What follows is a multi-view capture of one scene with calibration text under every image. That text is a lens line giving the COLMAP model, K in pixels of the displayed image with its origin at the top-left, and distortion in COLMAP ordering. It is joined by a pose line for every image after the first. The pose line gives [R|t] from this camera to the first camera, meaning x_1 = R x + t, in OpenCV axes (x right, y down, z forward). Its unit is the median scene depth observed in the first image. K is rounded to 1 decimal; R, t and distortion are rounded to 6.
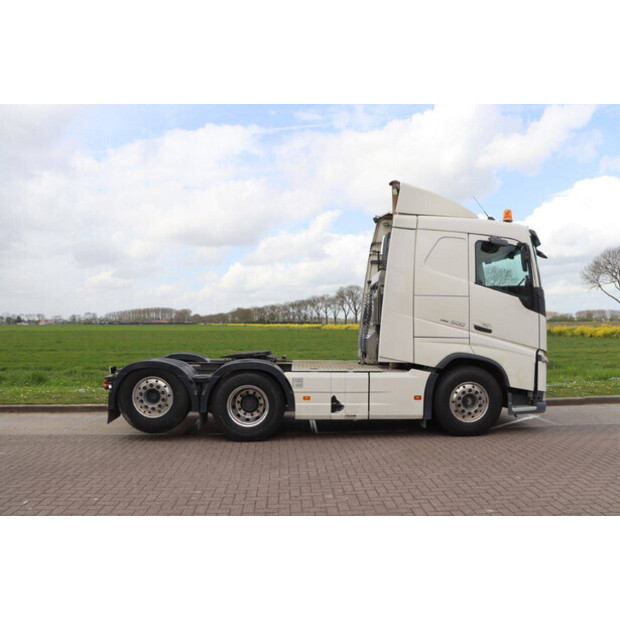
lens RADIAL K [[501.1, 0, 298.1], [0, 501.1, 317.8], [0, 0, 1]] dist [-0.178868, 0.126587]
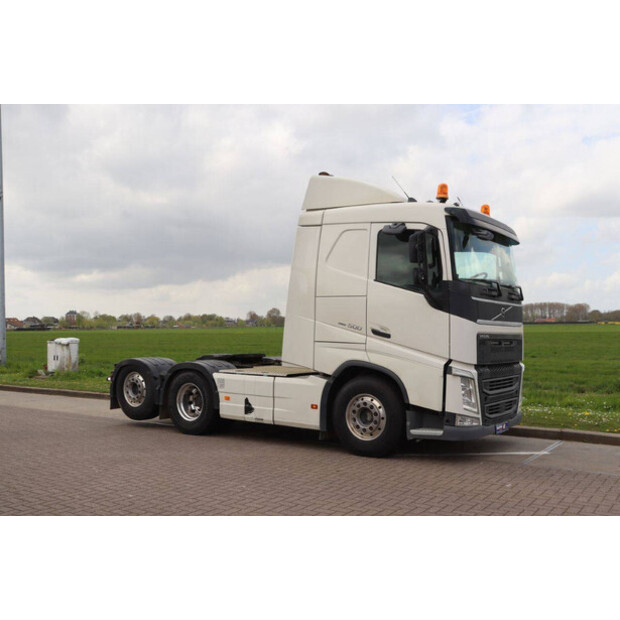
lens RADIAL K [[653.4, 0, 310.0], [0, 653.4, 310.0], [0, 0, 1]] dist [-0.154915, 0.000343]
pose [[0.785228, -0.019870, -0.618887, 0.988423], [0.014225, 0.999800, -0.014051, -0.003540], [0.619043, 0.002230, 0.785354, 0.029007]]
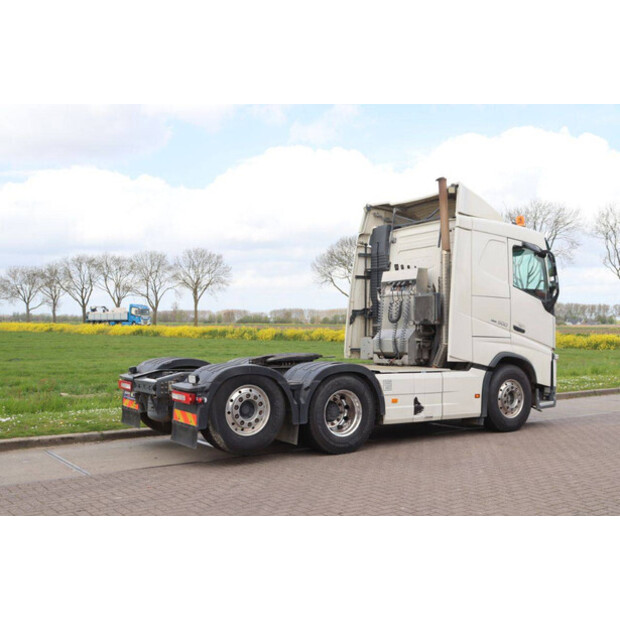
lens RADIAL K [[694.0, 0, 310.0], [0, 694.0, 310.0], [0, 0, 1]] dist [-0.009783, -0.354284]
pose [[0.846294, 0.021147, 0.532296, -0.806327], [-0.016844, 0.999774, -0.012939, 0.008180], [-0.532450, 0.001984, 0.846459, -0.026889]]
